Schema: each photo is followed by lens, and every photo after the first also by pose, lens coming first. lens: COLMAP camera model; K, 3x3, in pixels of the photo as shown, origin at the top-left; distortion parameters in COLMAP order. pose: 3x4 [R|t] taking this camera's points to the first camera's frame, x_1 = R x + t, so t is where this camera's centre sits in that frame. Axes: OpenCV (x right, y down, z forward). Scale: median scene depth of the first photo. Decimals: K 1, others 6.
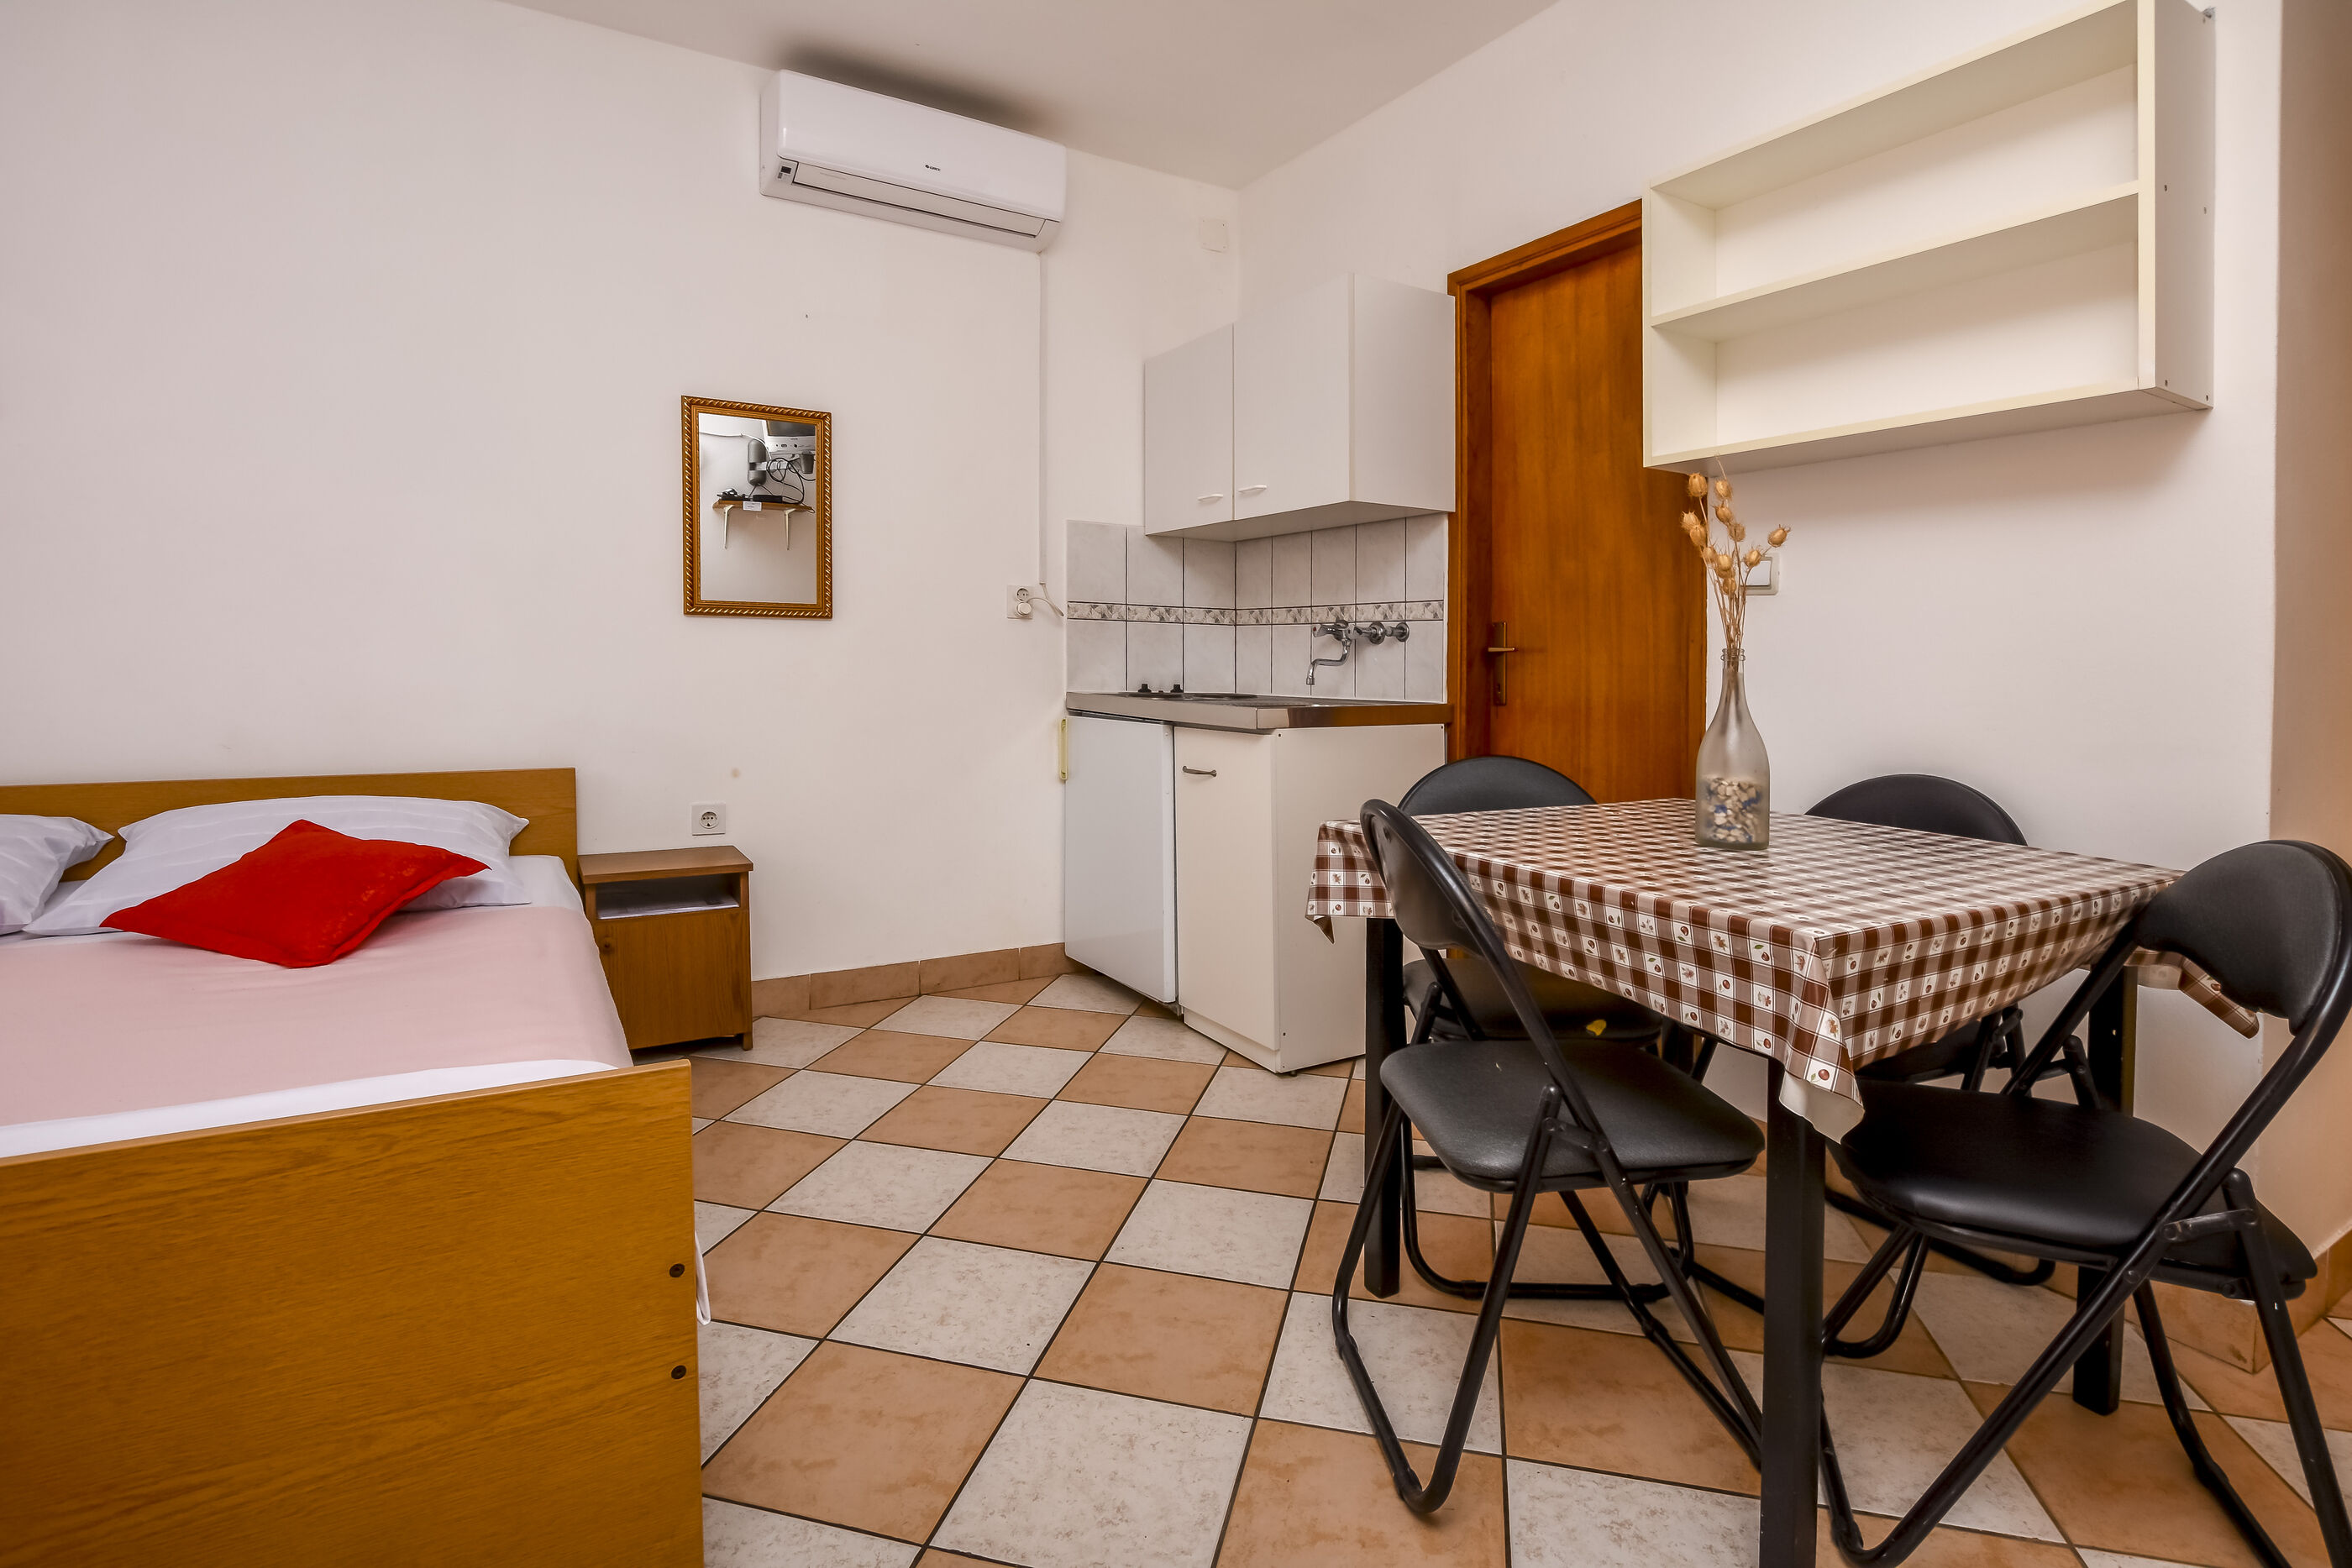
lens RADIAL K [[1151.2, 0, 1140.1], [0, 1151.2, 655.7], [0, 0, 1]] dist [-0.004076, 0.002542]
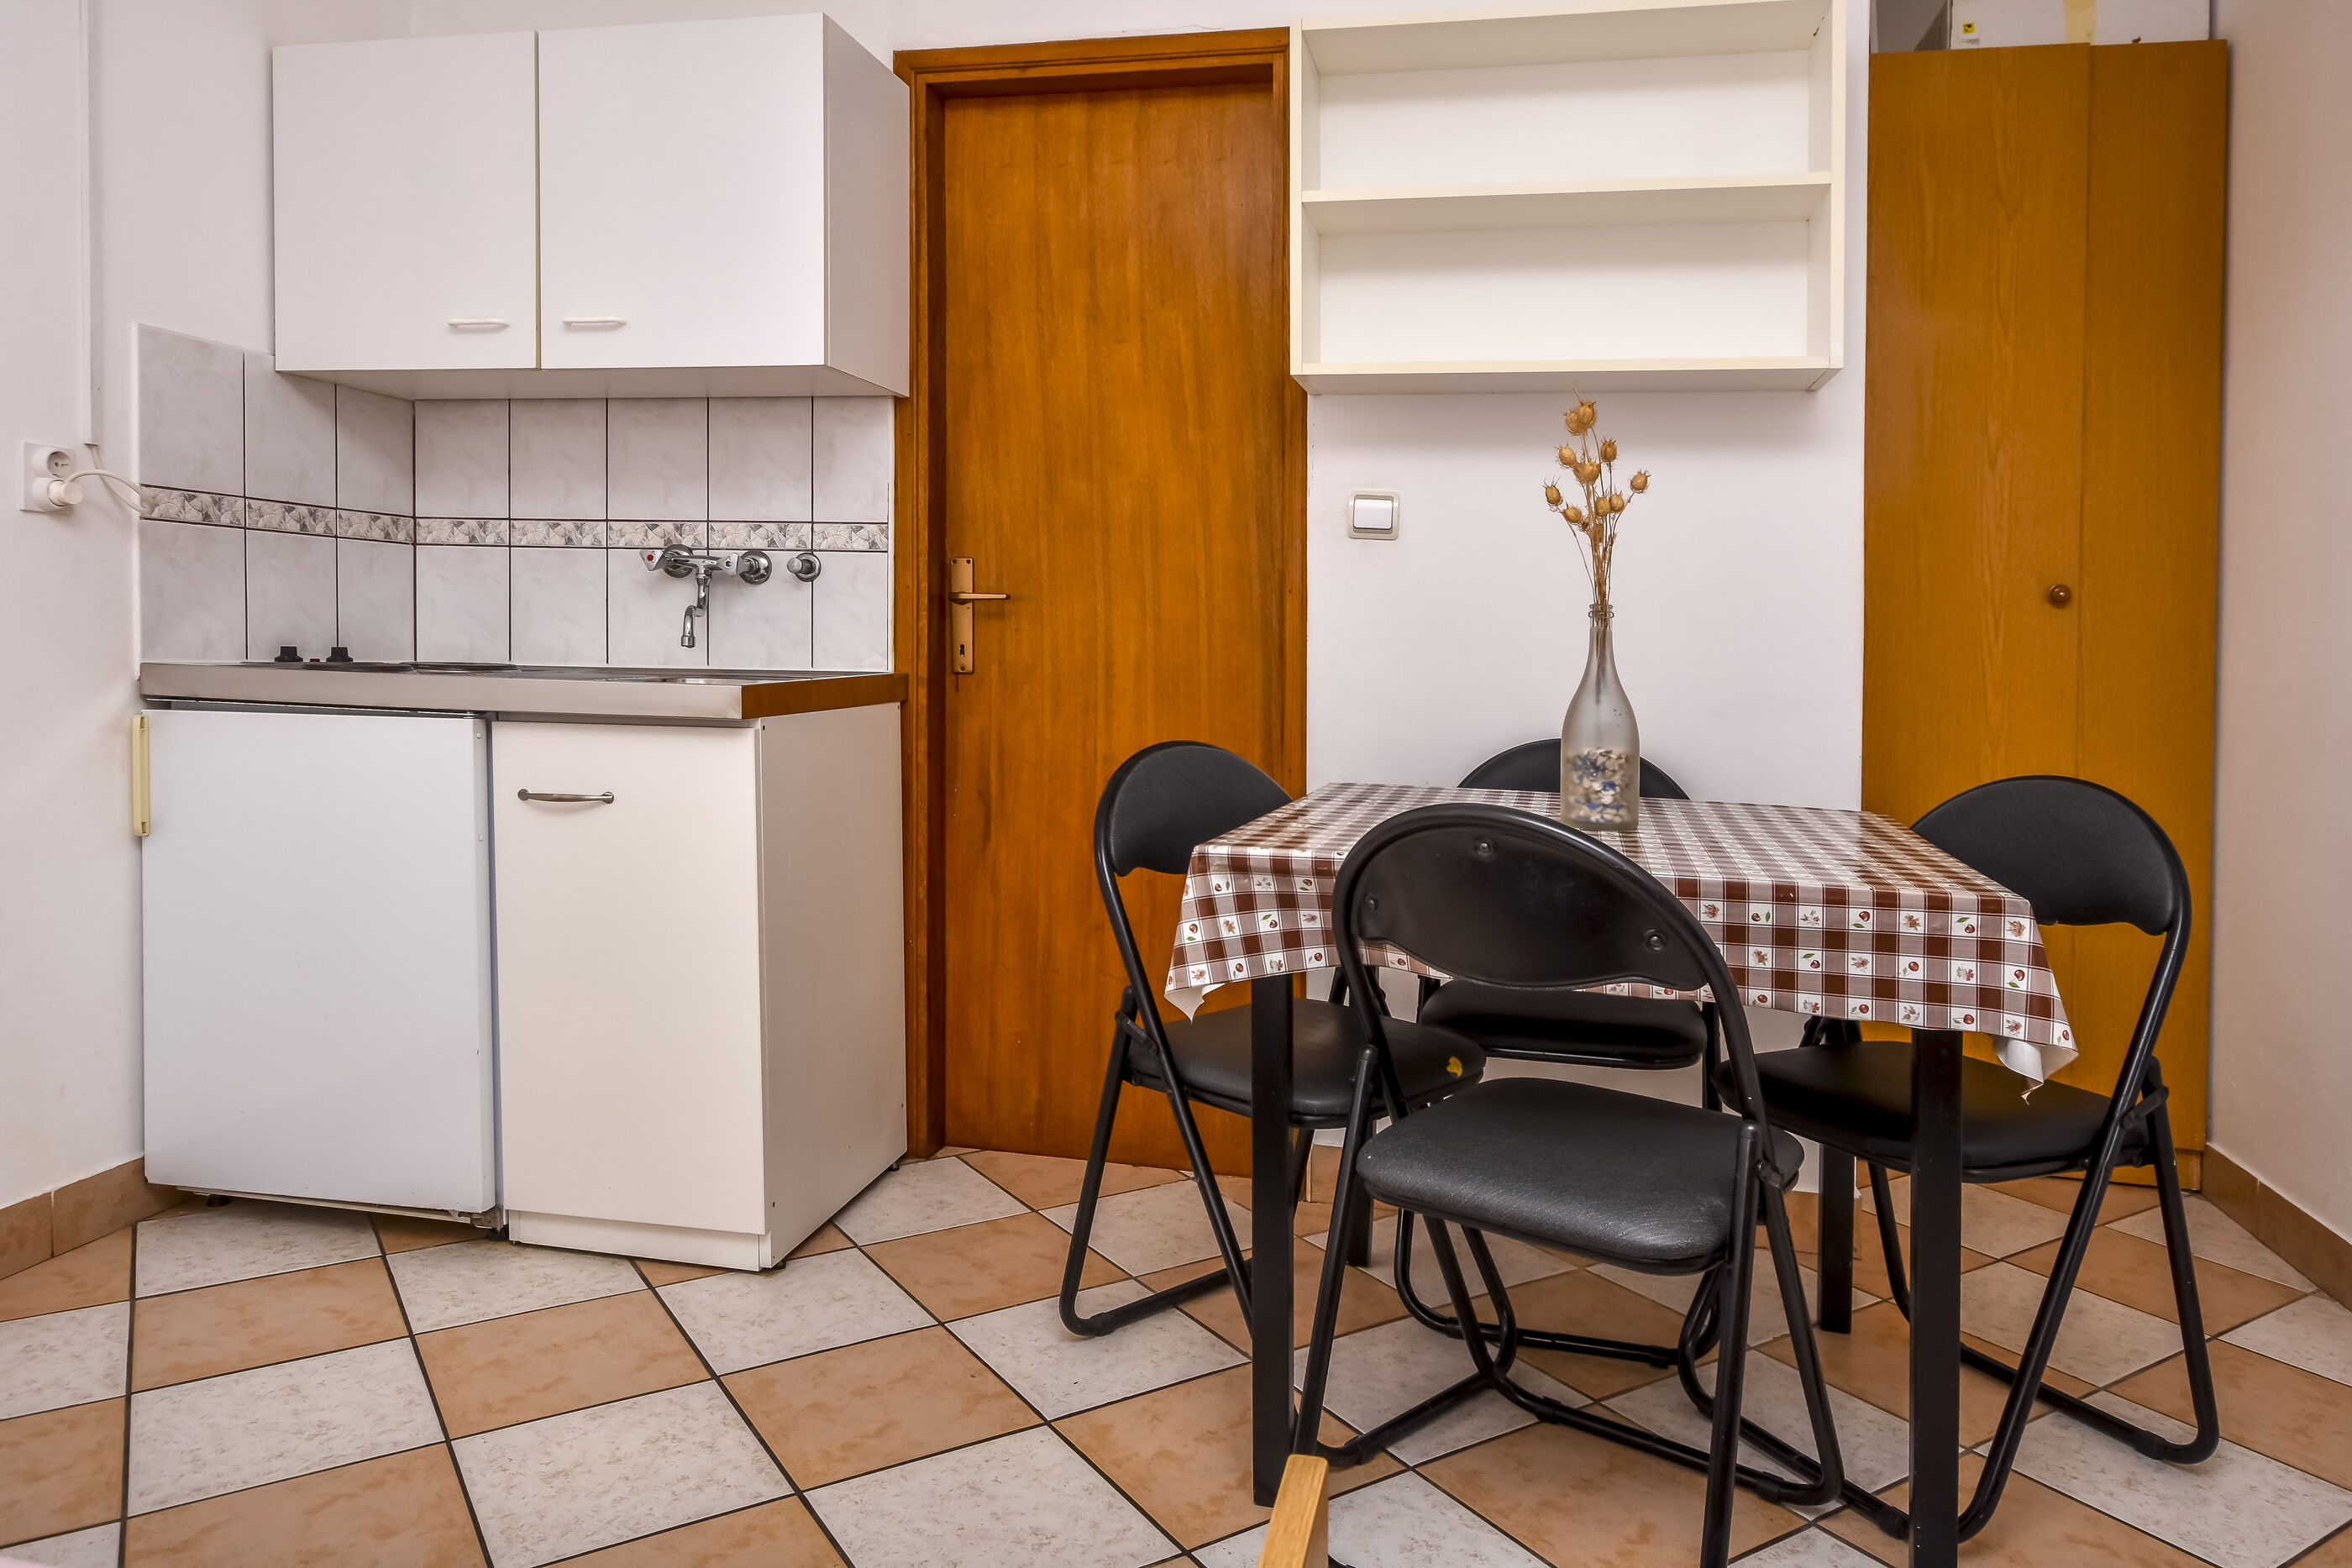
lens RADIAL K [[1612.0, 0, 1165.9], [0, 1612.0, 615.5], [0, 0, 1]] dist [-0.007268, 0.011262]
pose [[0.672479, 0.009683, 0.740053, -0.338133], [-0.014968, 0.999888, 0.000519, 0.004264], [-0.739965, -0.011426, 0.672548, 0.226149]]
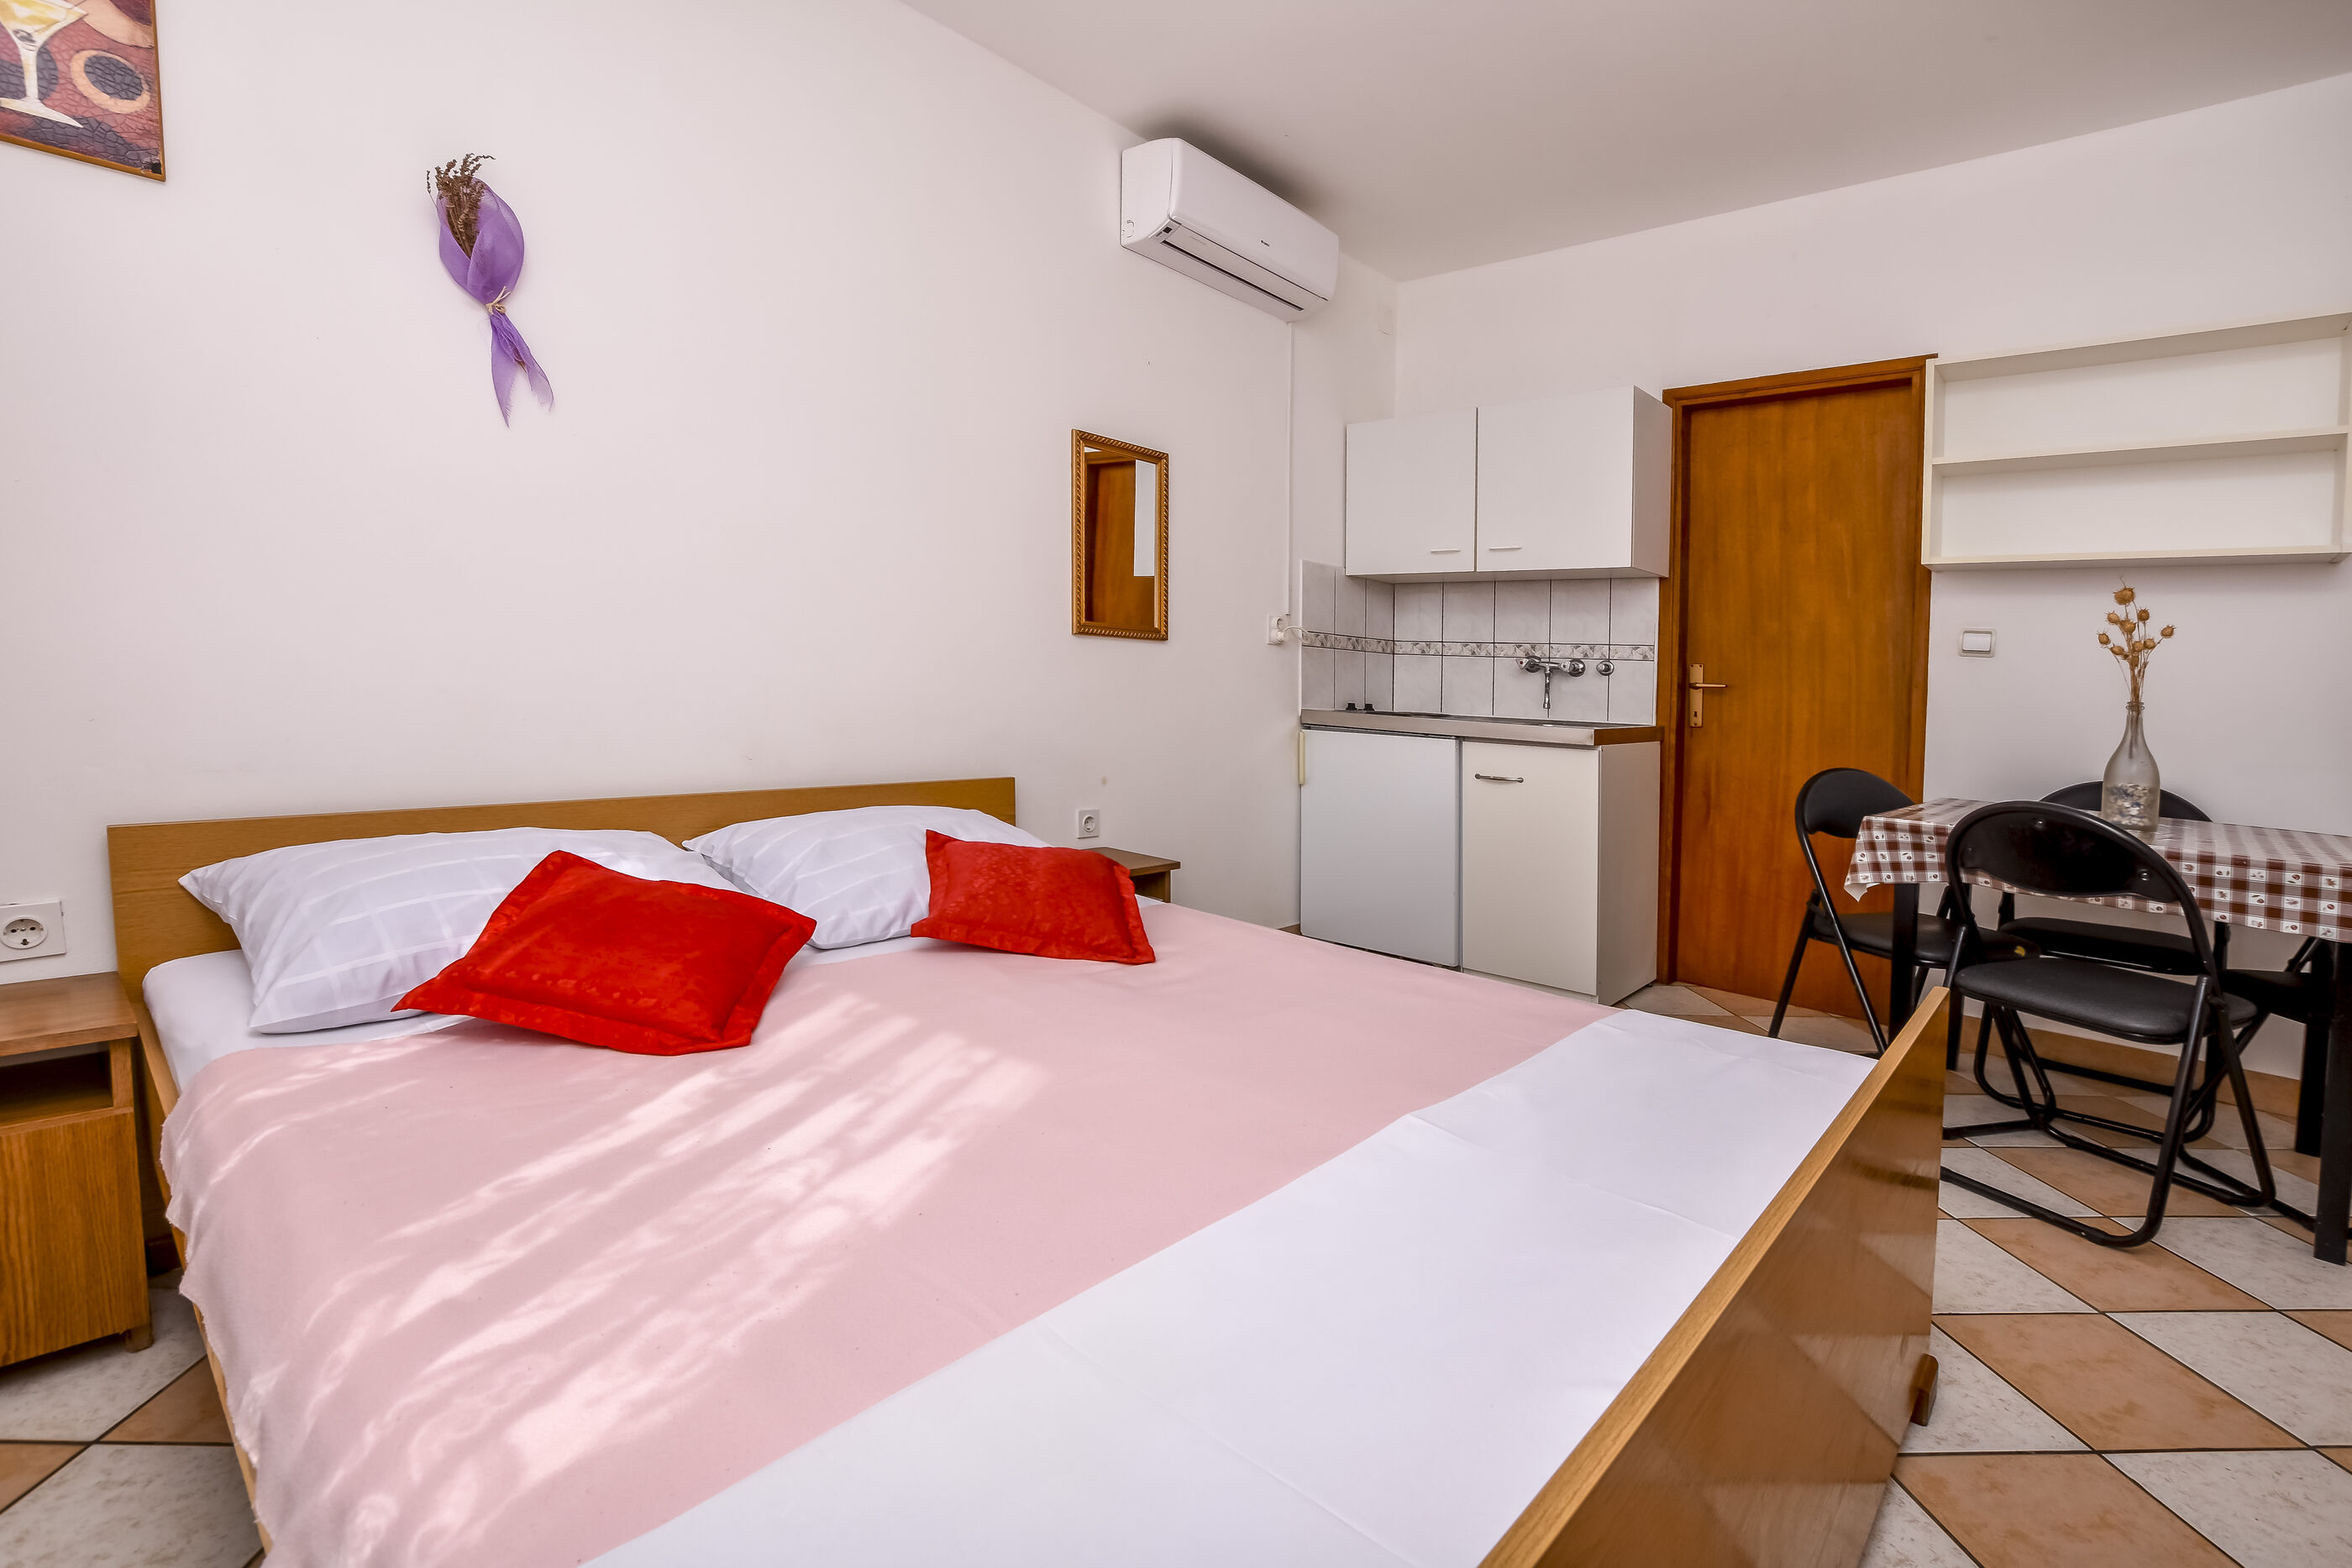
lens RADIAL K [[1080.2, 0, 1124.0], [0, 1080.2, 706.3], [0, 0, 1]] dist [-0.020579, -0.000748]
pose [[0.958087, 0.016977, 0.285973, -0.646708], [-0.028422, 0.998950, 0.035918, -0.006242], [-0.285063, -0.042540, 0.957564, 0.014499]]
